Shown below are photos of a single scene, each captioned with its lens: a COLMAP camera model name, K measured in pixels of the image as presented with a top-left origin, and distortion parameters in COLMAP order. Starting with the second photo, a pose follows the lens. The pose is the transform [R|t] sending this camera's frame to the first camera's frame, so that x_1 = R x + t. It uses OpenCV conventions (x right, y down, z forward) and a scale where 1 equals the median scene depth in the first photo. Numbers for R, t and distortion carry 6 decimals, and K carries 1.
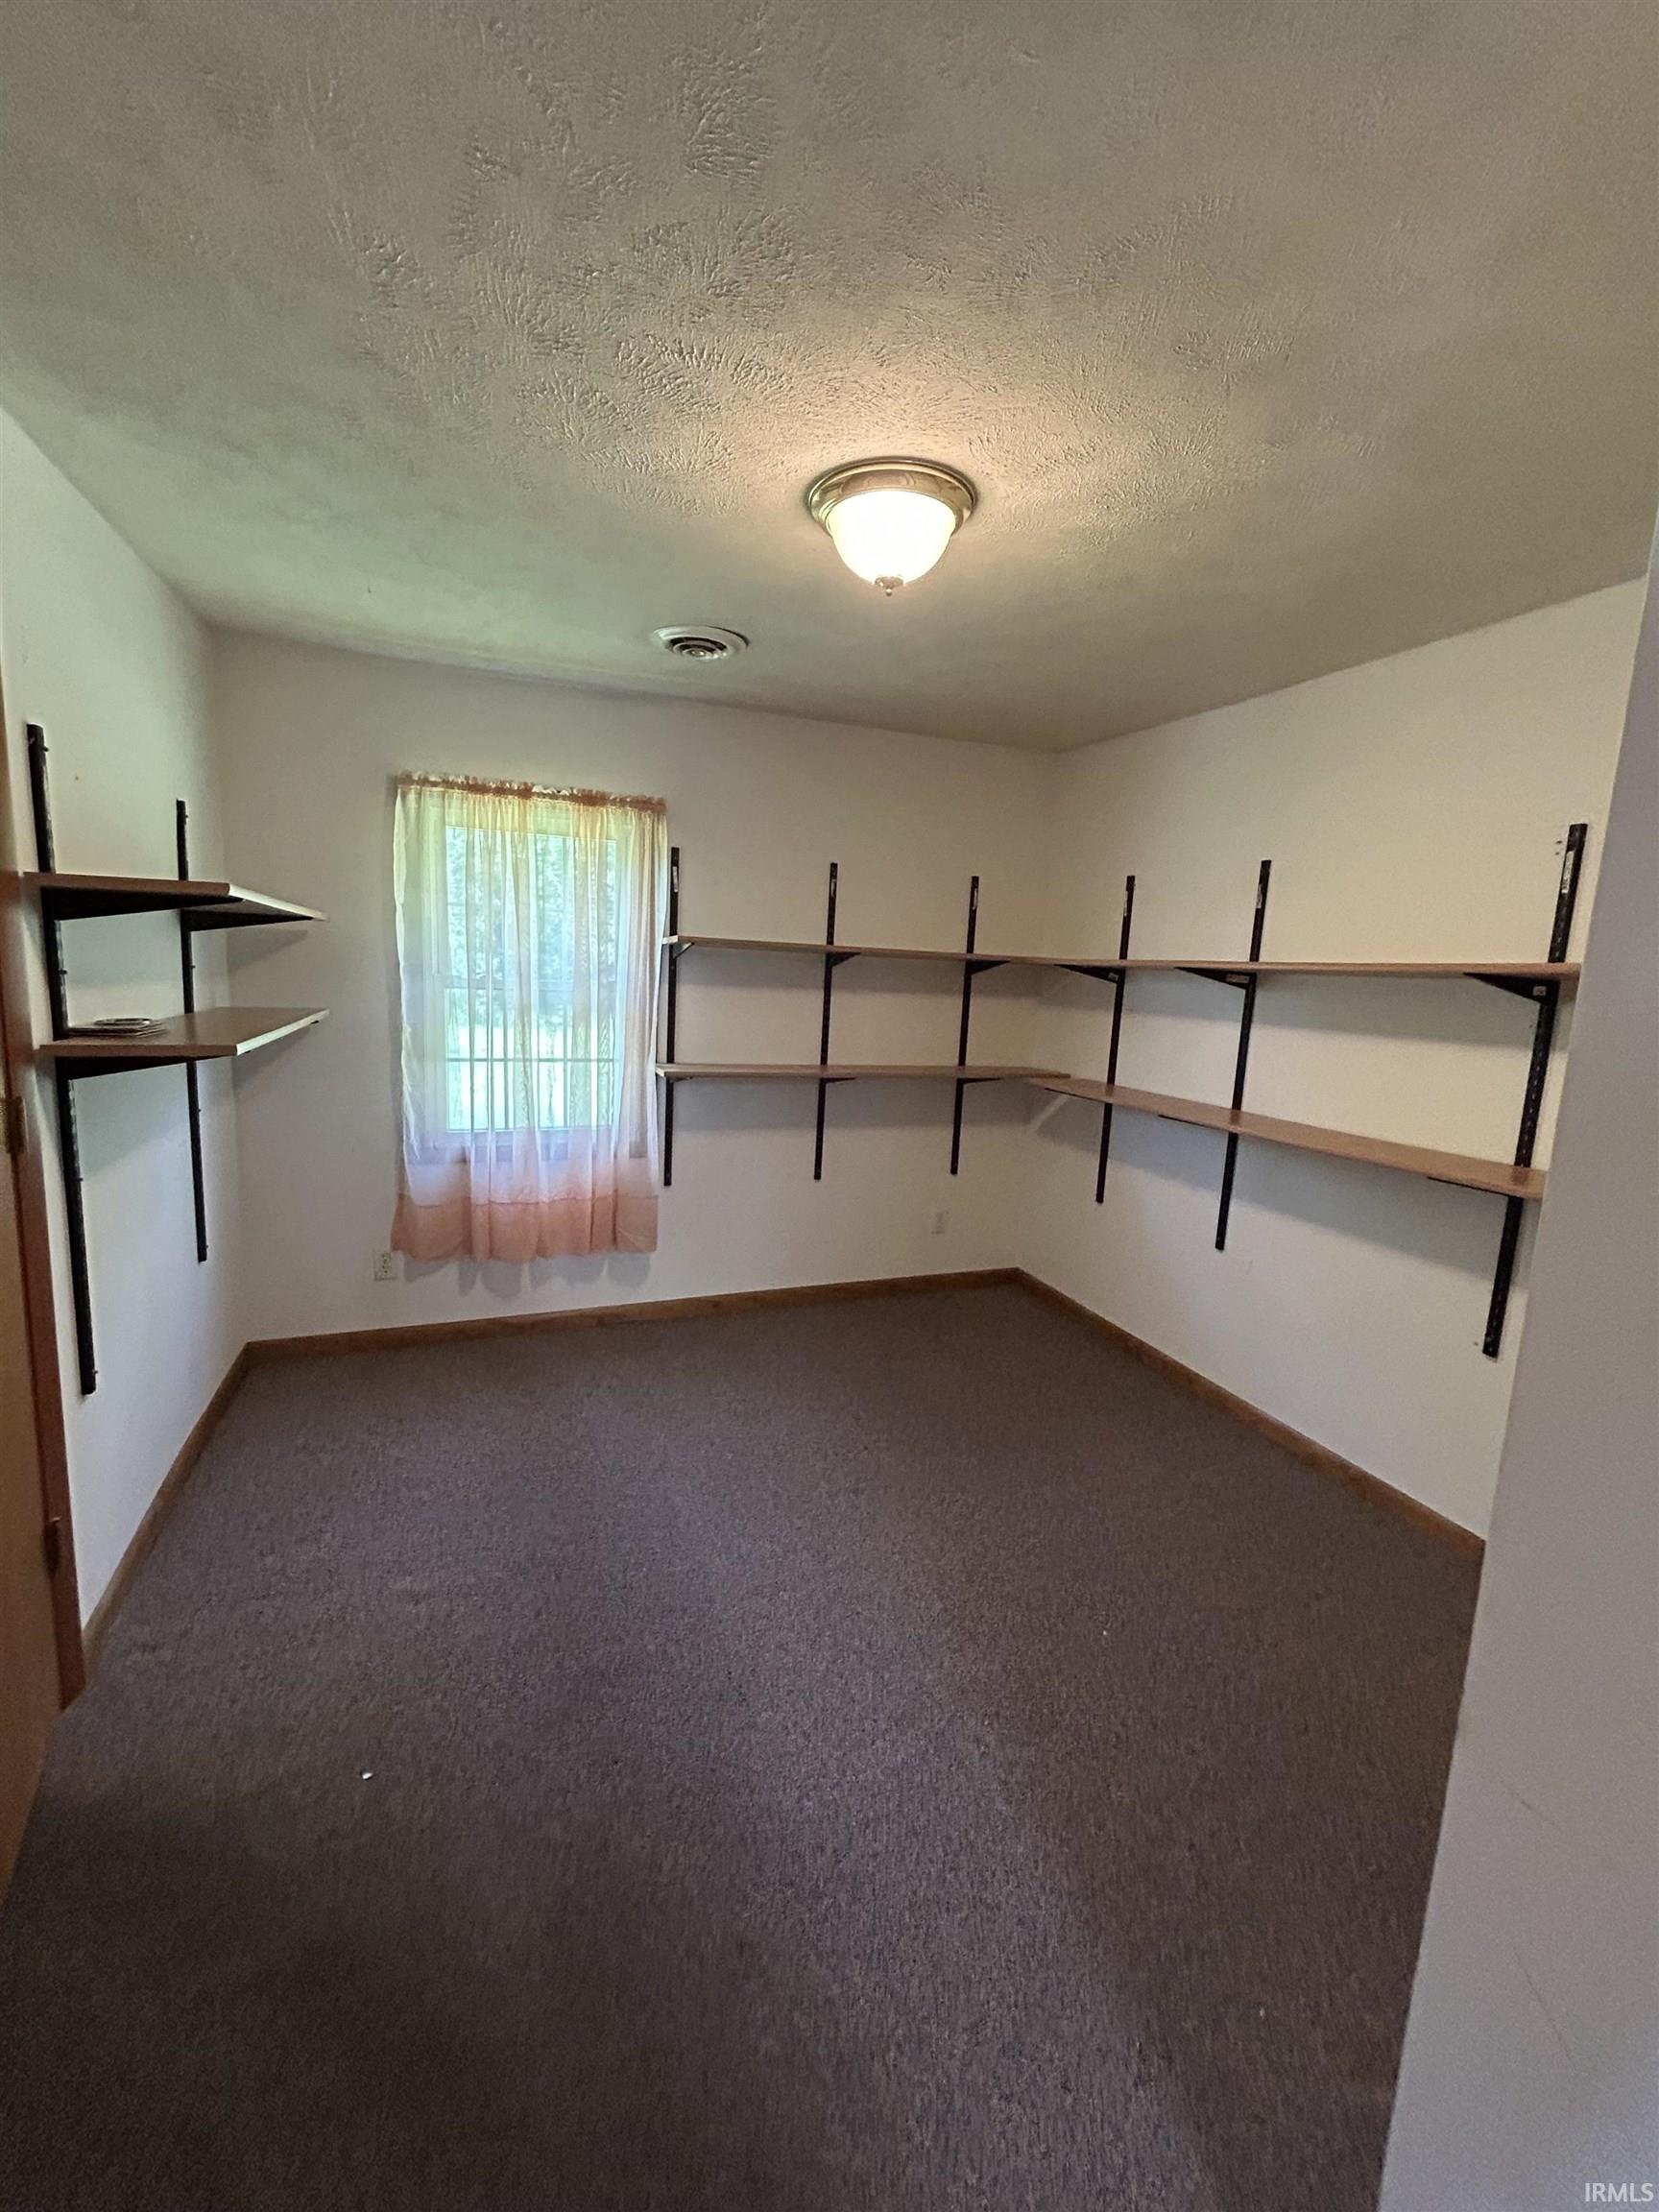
lens RADIAL K [[891.6, 0, 829.5], [0, 891.6, 1106.0], [0, 0, 1]] dist [0.000732, 0.000134]
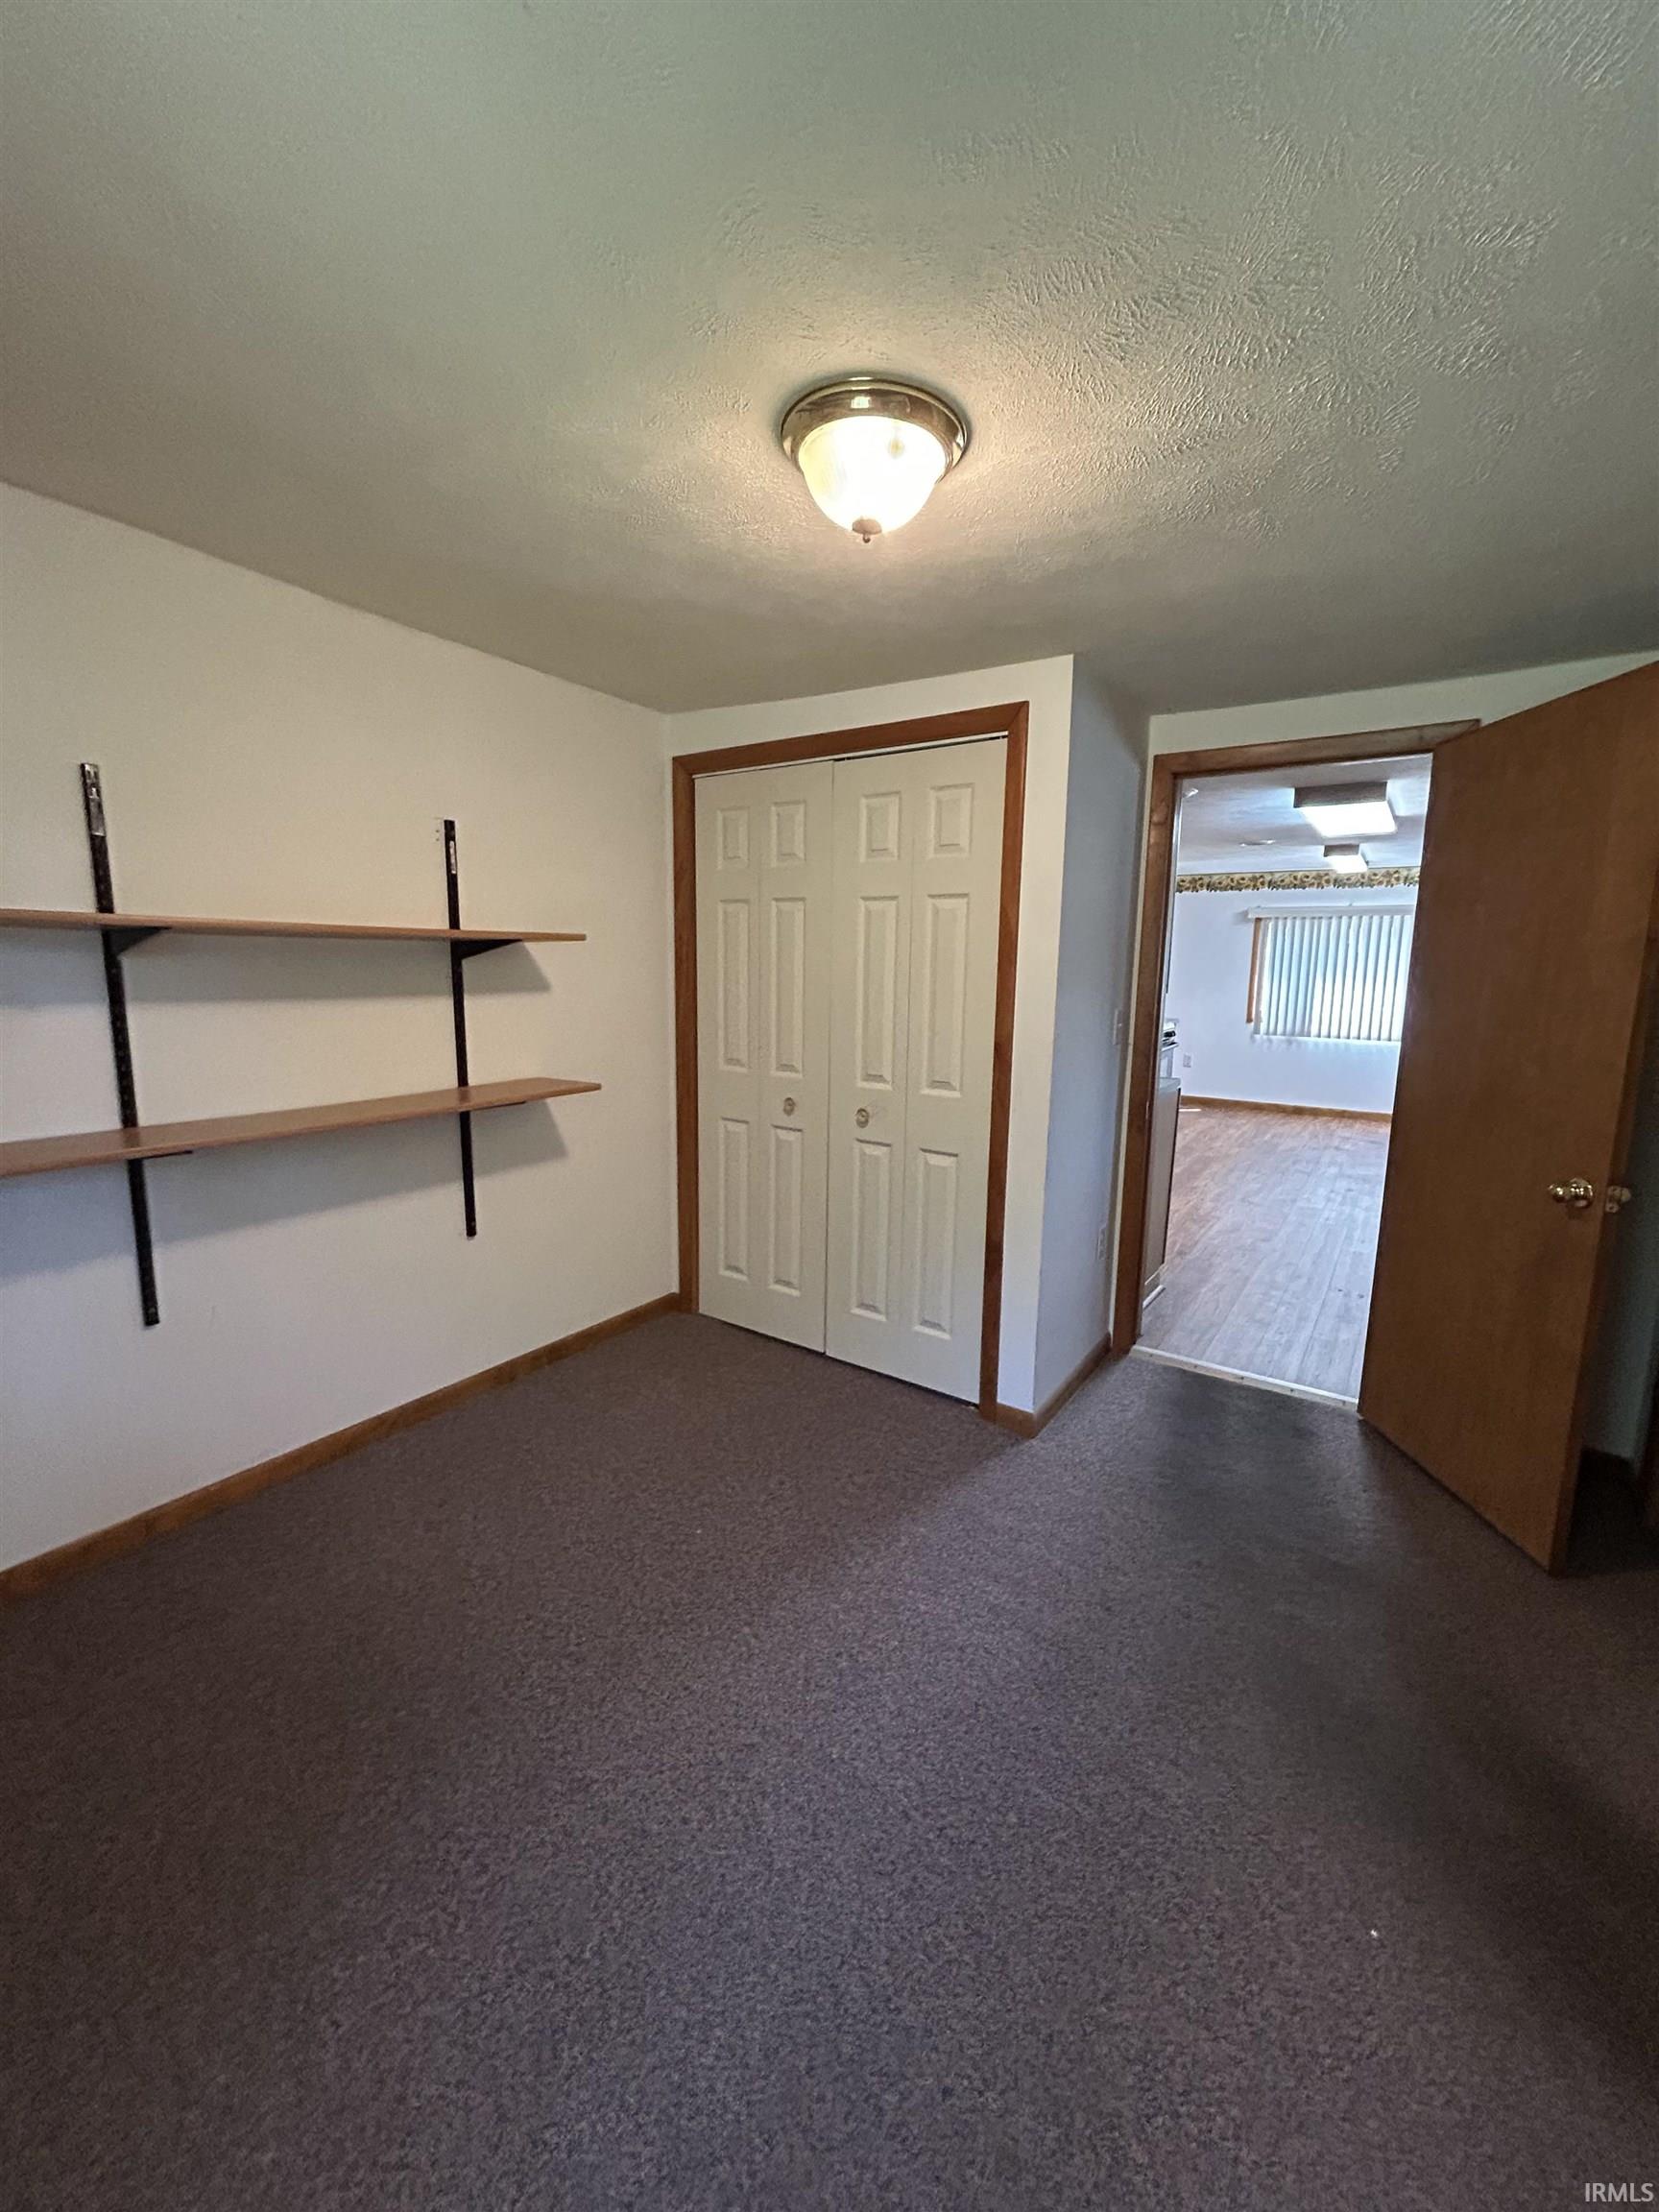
lens RADIAL K [[891.6, 0, 829.5], [0, 891.6, 1106.0], [0, 0, 1]] dist [0.000732, 0.000134]
pose [[-0.561822, -0.186197, 0.806032, -0.512202], [0.082196, 0.956955, 0.278354, -0.201191], [-0.823165, 0.222638, -0.522333, 1.137344]]
